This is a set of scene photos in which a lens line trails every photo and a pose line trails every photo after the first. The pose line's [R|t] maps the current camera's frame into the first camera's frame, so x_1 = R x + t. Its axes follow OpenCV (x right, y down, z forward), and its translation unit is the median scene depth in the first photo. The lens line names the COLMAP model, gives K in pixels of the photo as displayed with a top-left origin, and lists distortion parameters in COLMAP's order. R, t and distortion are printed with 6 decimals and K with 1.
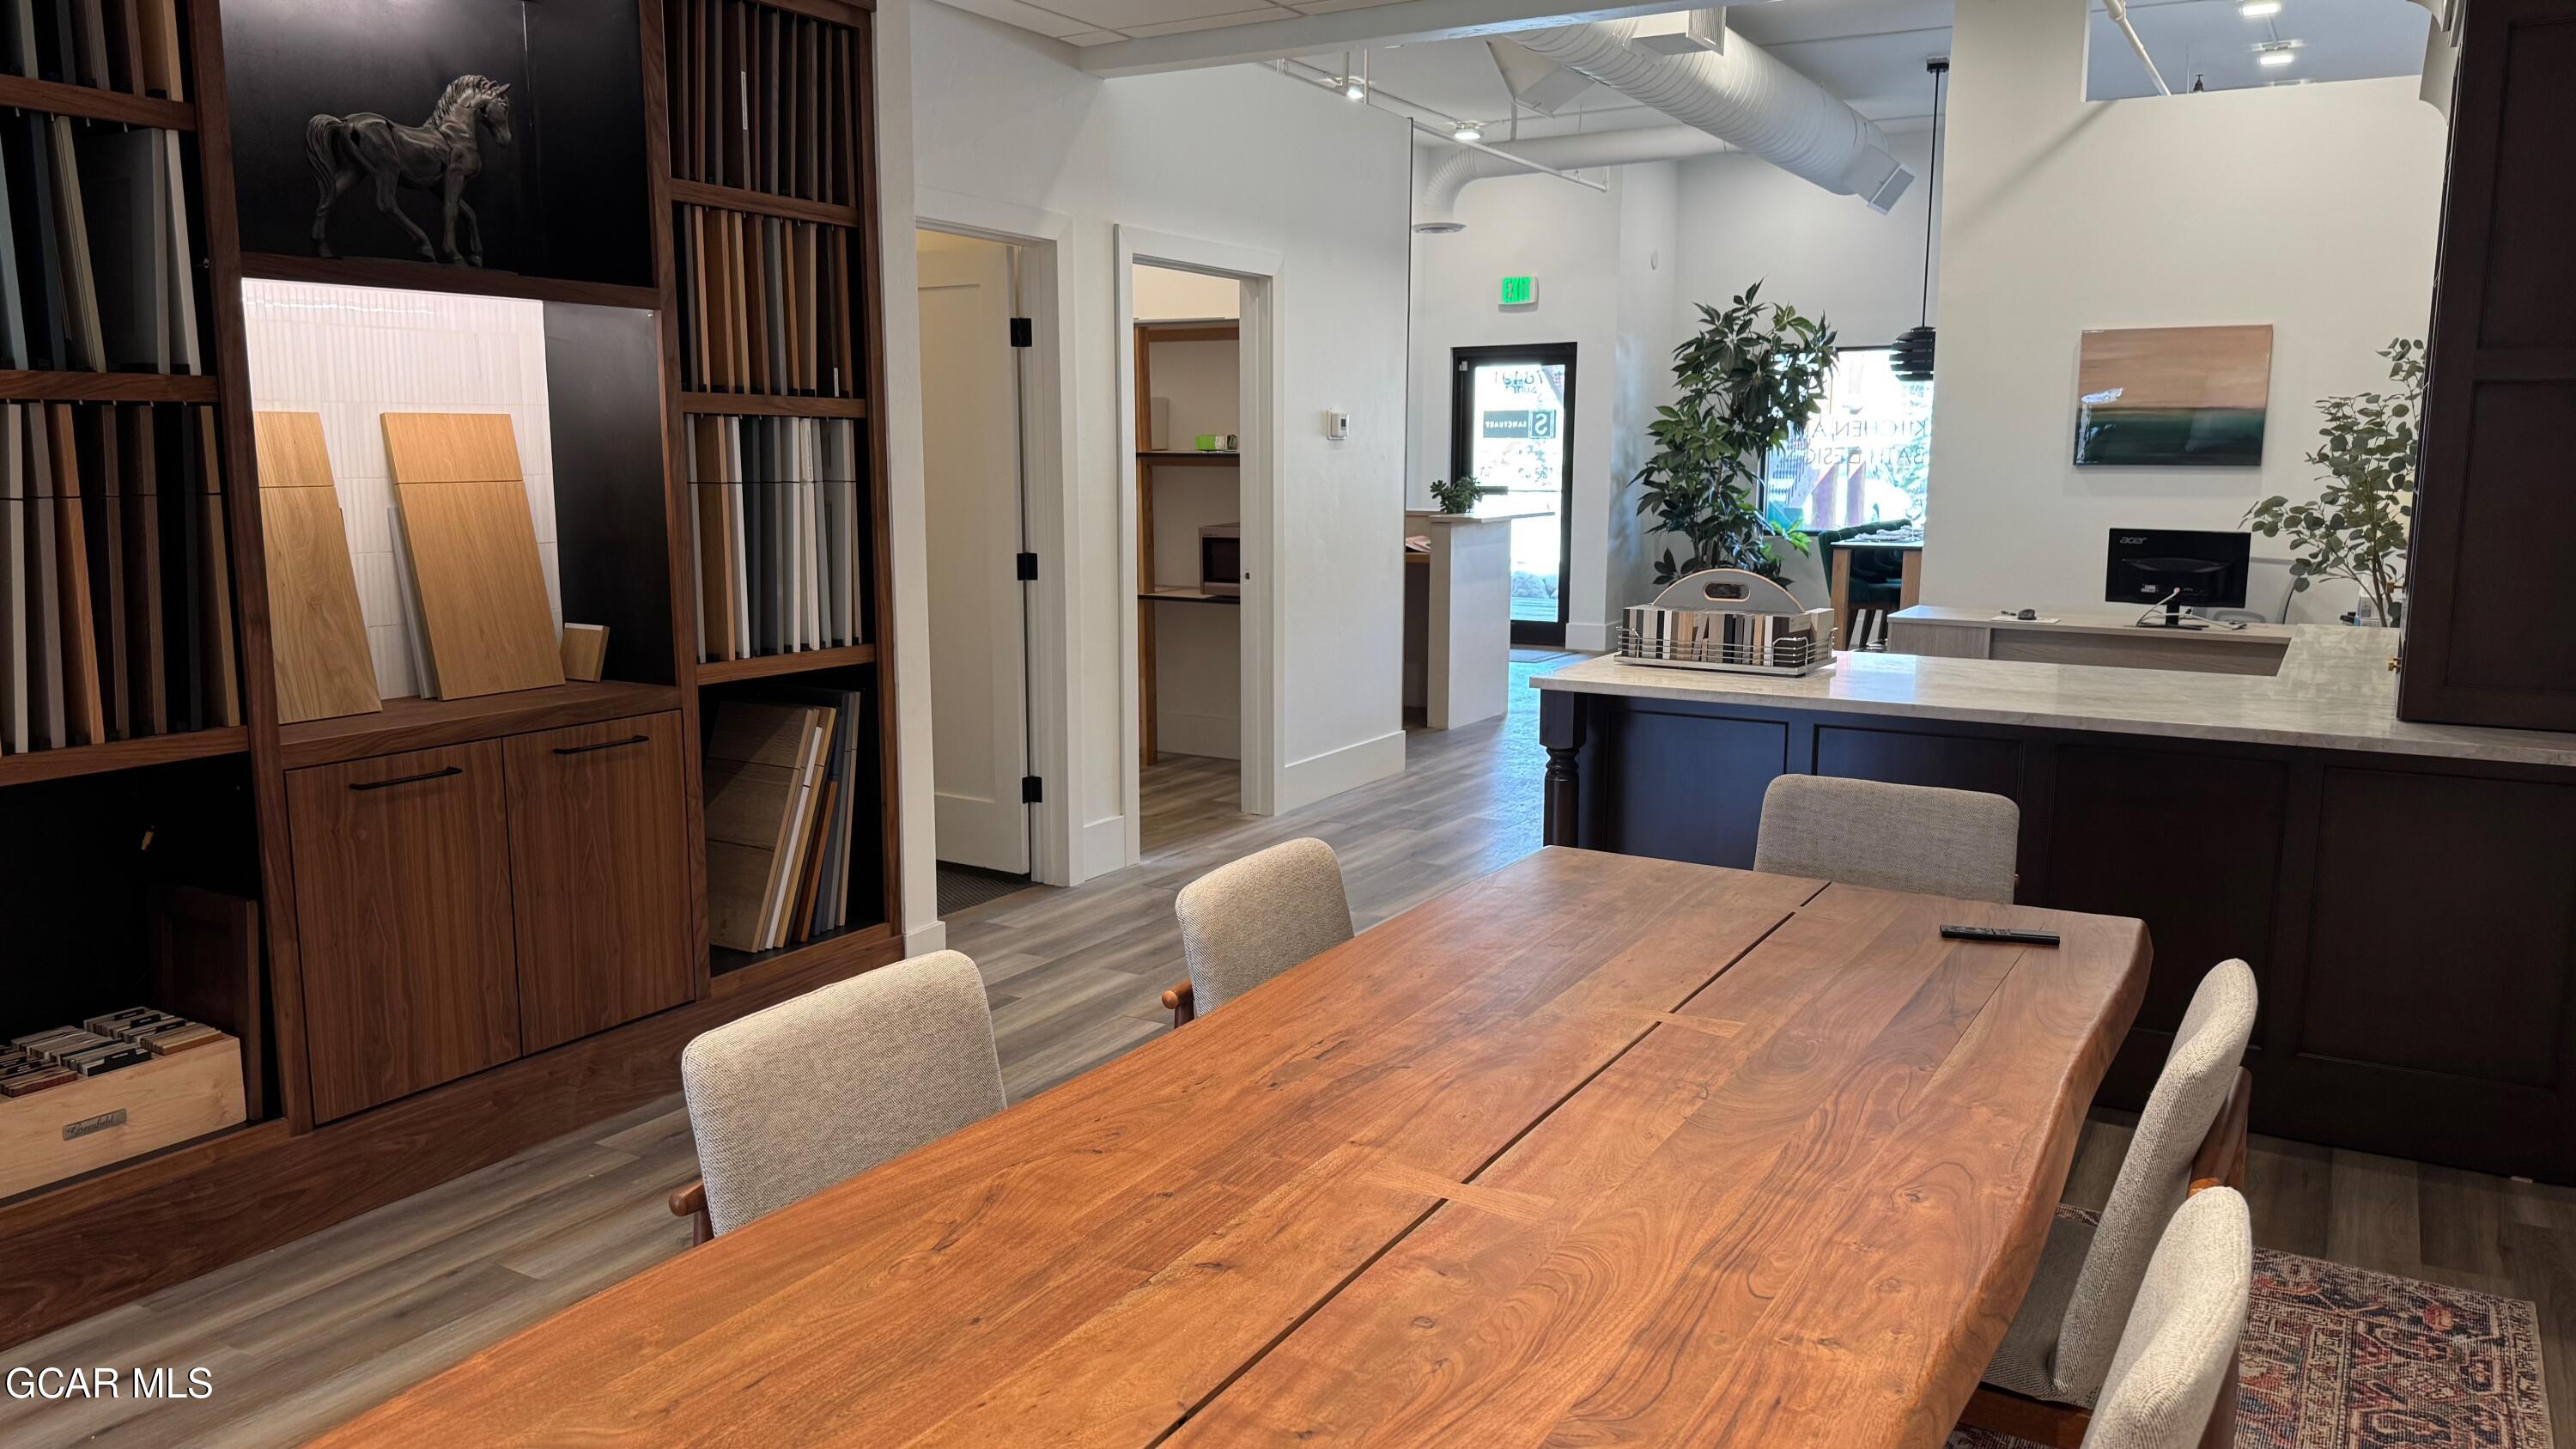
lens RADIAL K [[1796.2, 0, 1295.3], [0, 1796.2, 733.0], [0, 0, 1]] dist [0.037159, -0.047309]
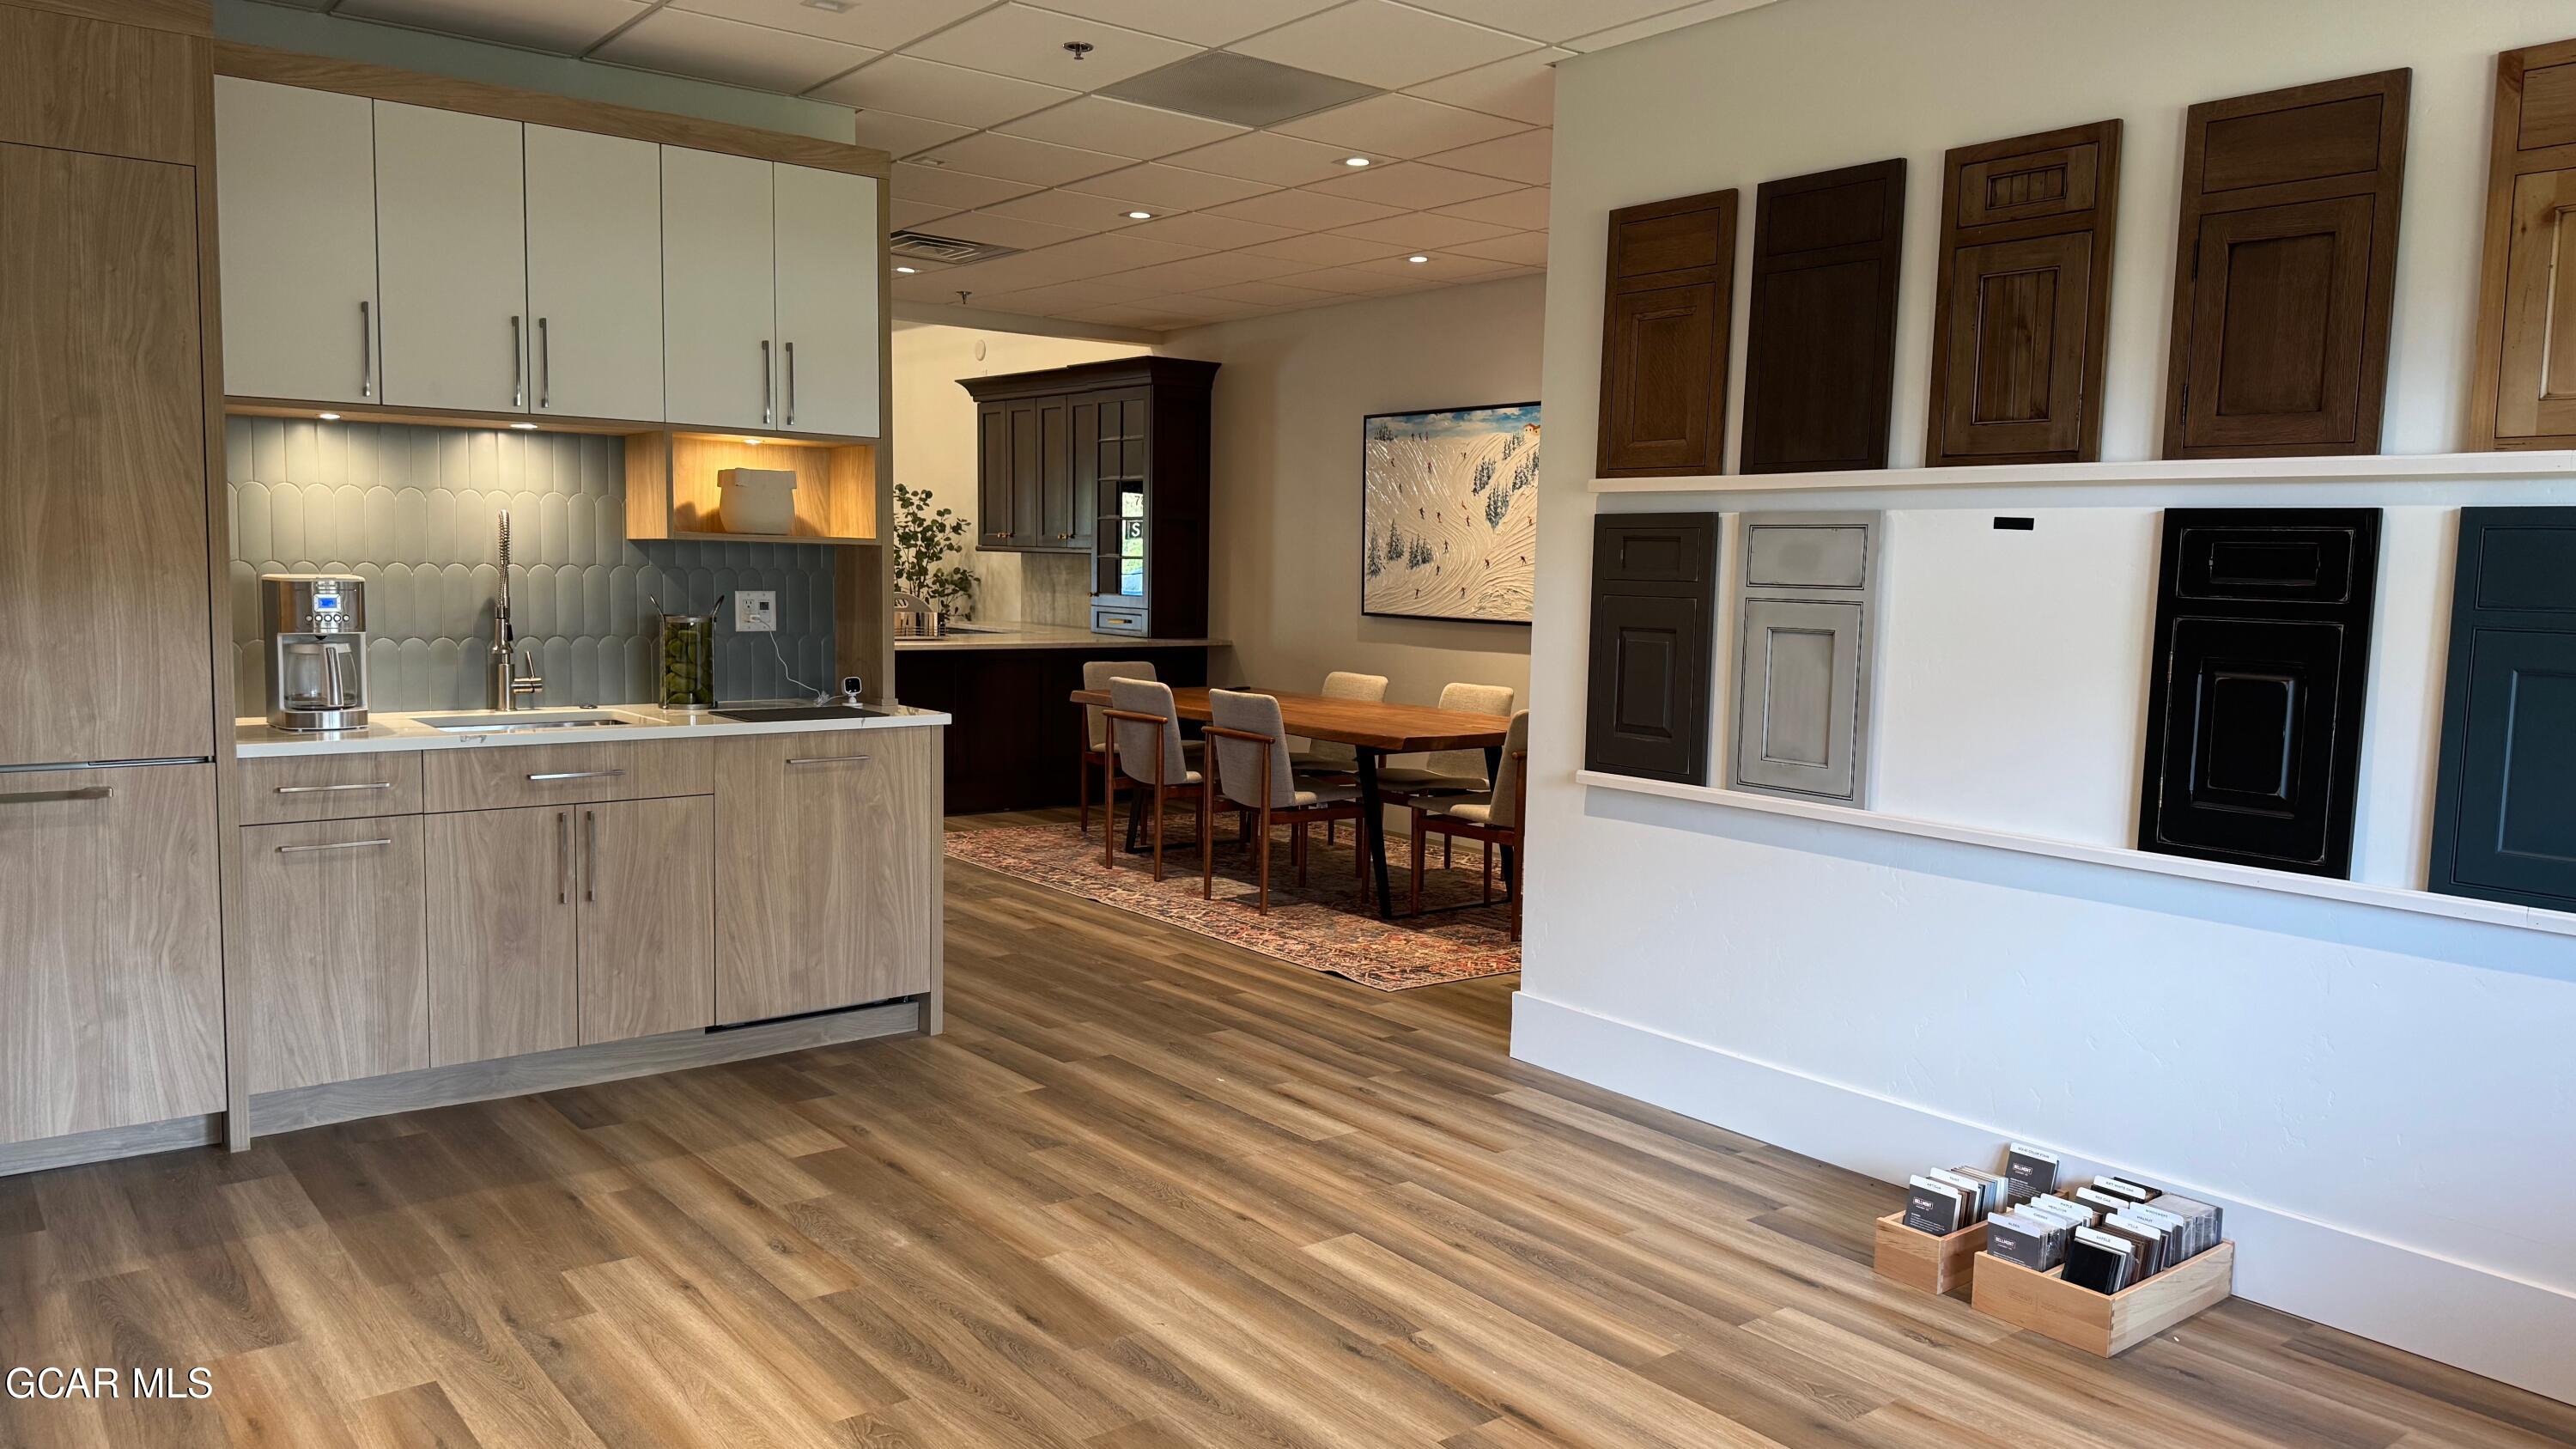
lens RADIAL K [[1776.4, 0, 1282.7], [0, 1776.4, 738.7], [0, 0, 1]] dist [0.087101, 0.000270]
pose [[0.356374, -0.084099, 0.930551, -0.824026], [0.122195, 0.991582, 0.042818, 0.022548], [-0.926318, 0.098449, 0.363651, -0.075073]]
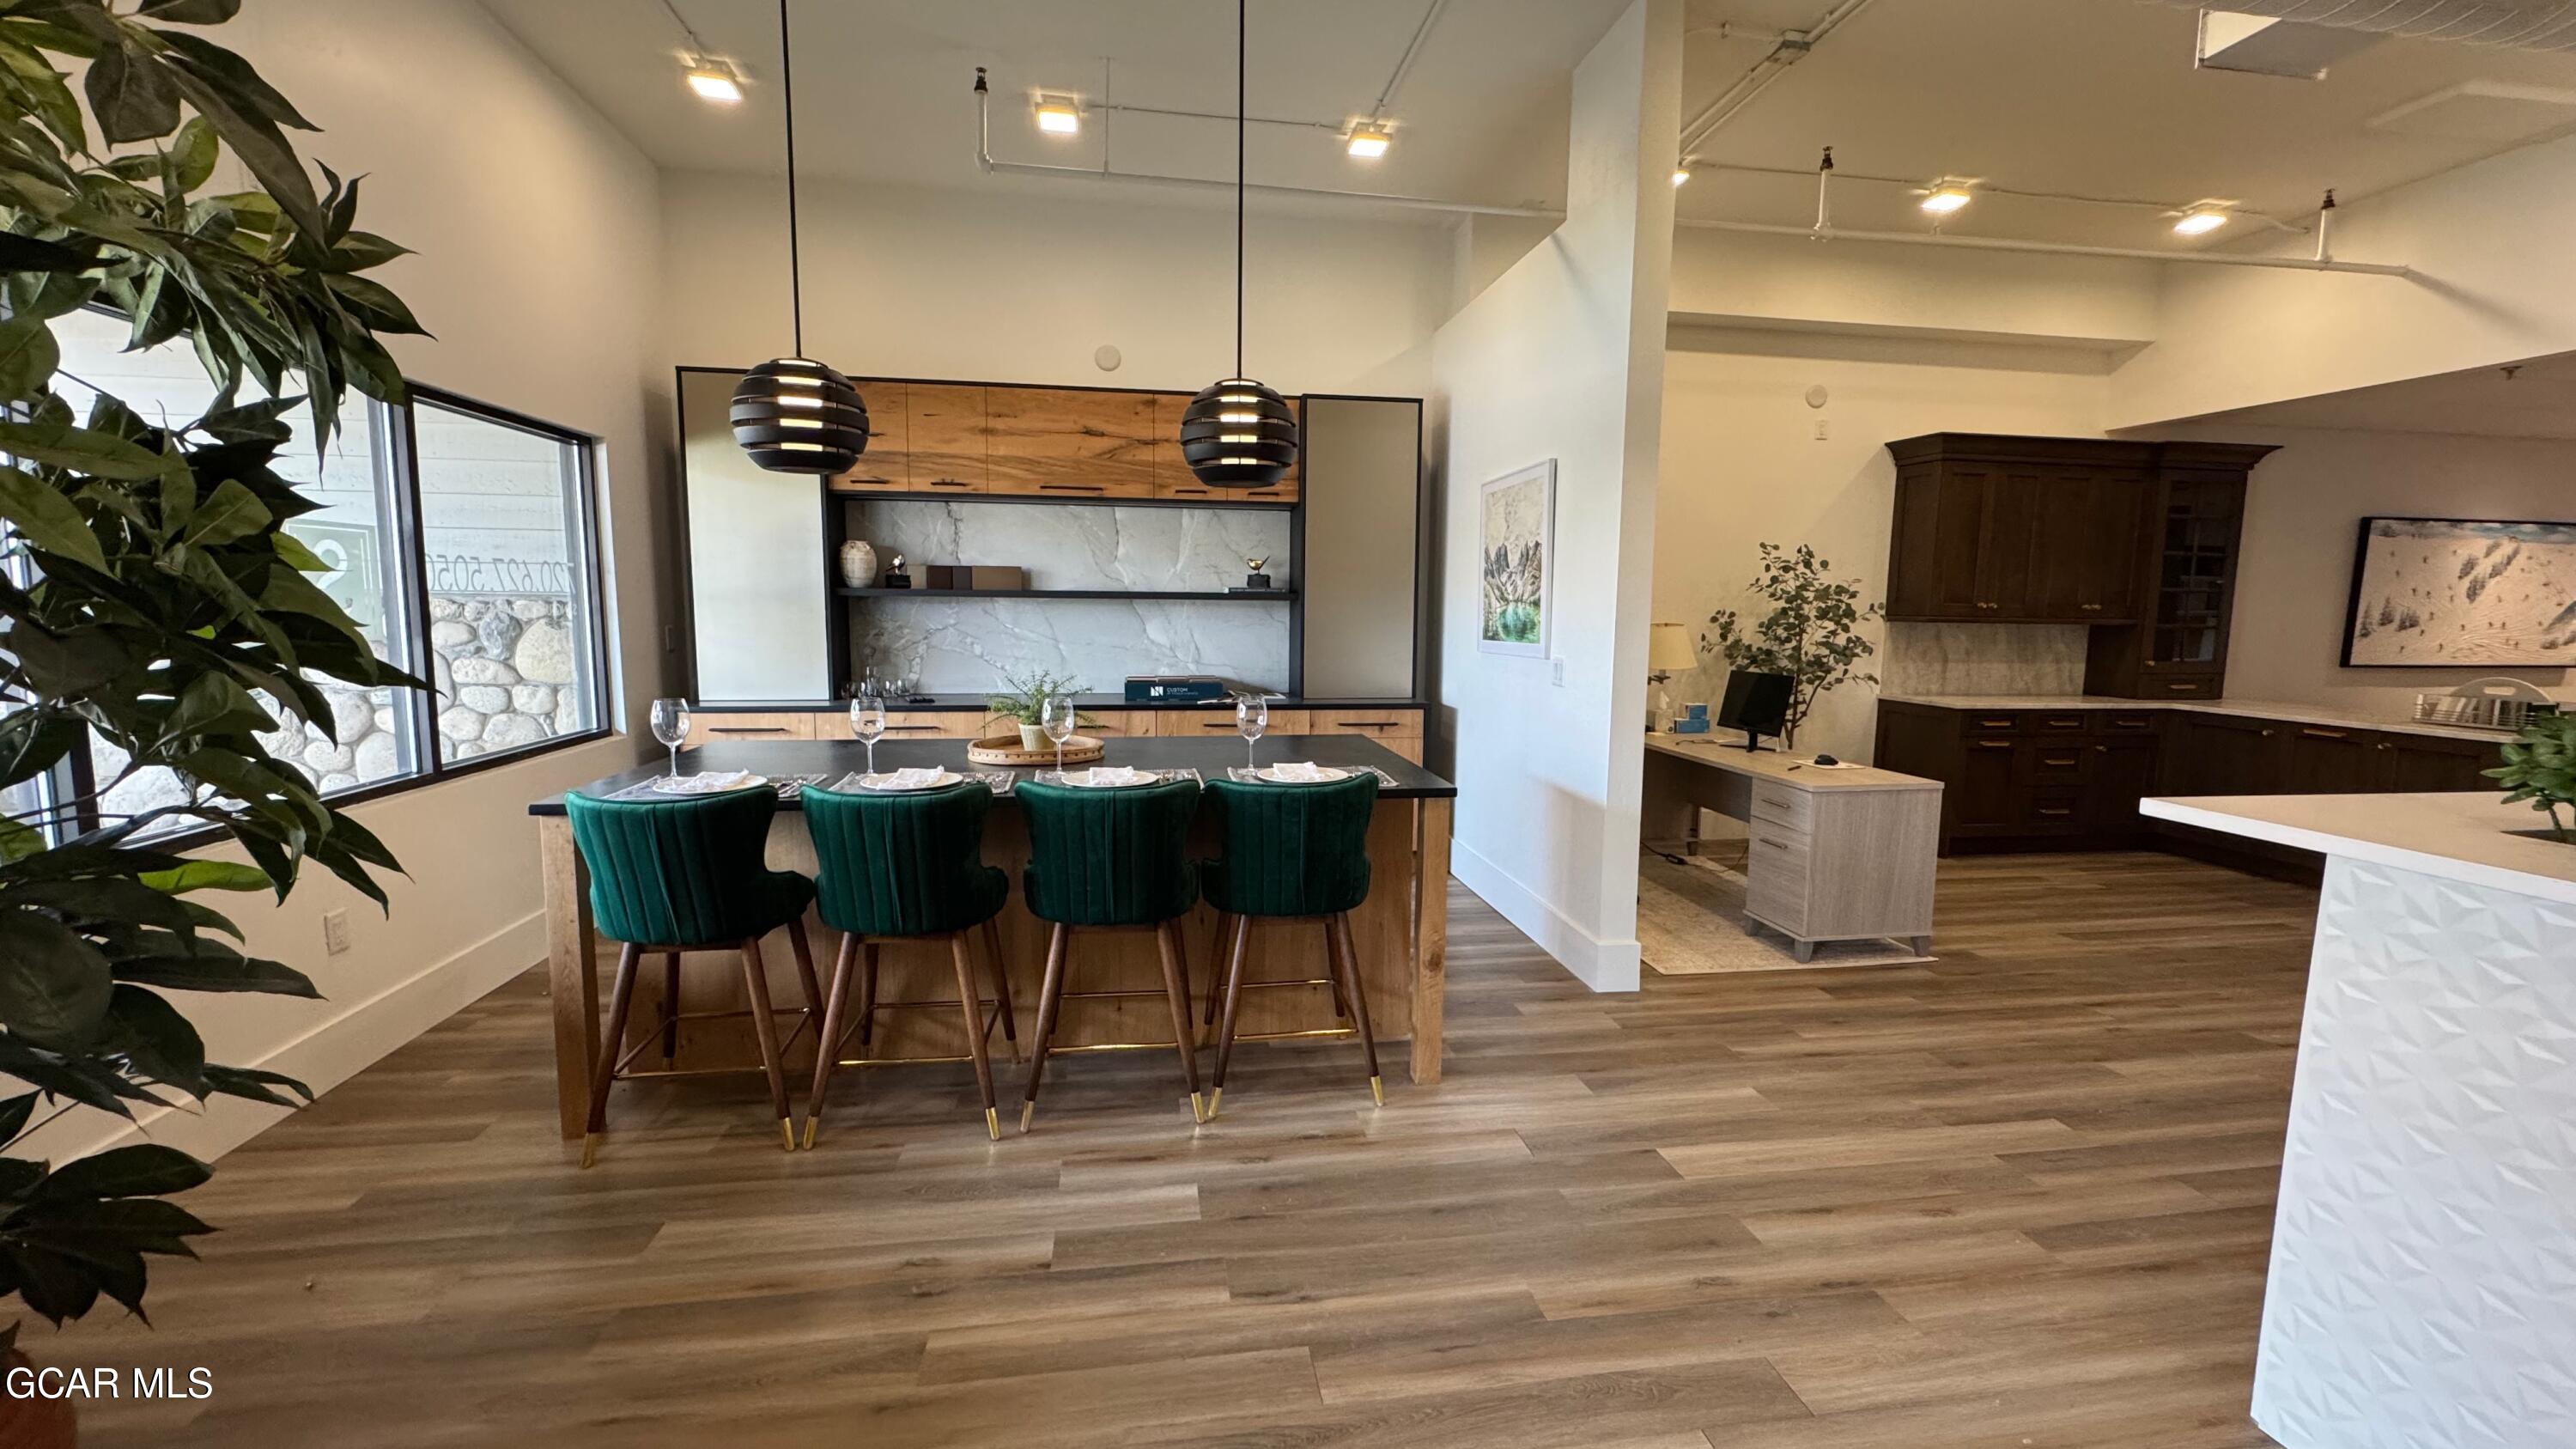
lens RADIAL K [[1025.6, 0, 1289.3], [0, 1025.6, 719.7], [0, 0, 1]] dist [-0.000884, 0.000131]
pose [[-0.635651, -0.097038, 0.765853, 0.121608], [0.107865, 0.971172, 0.212580, -0.229320], [-0.764403, 0.217735, -0.606860, 1.447681]]
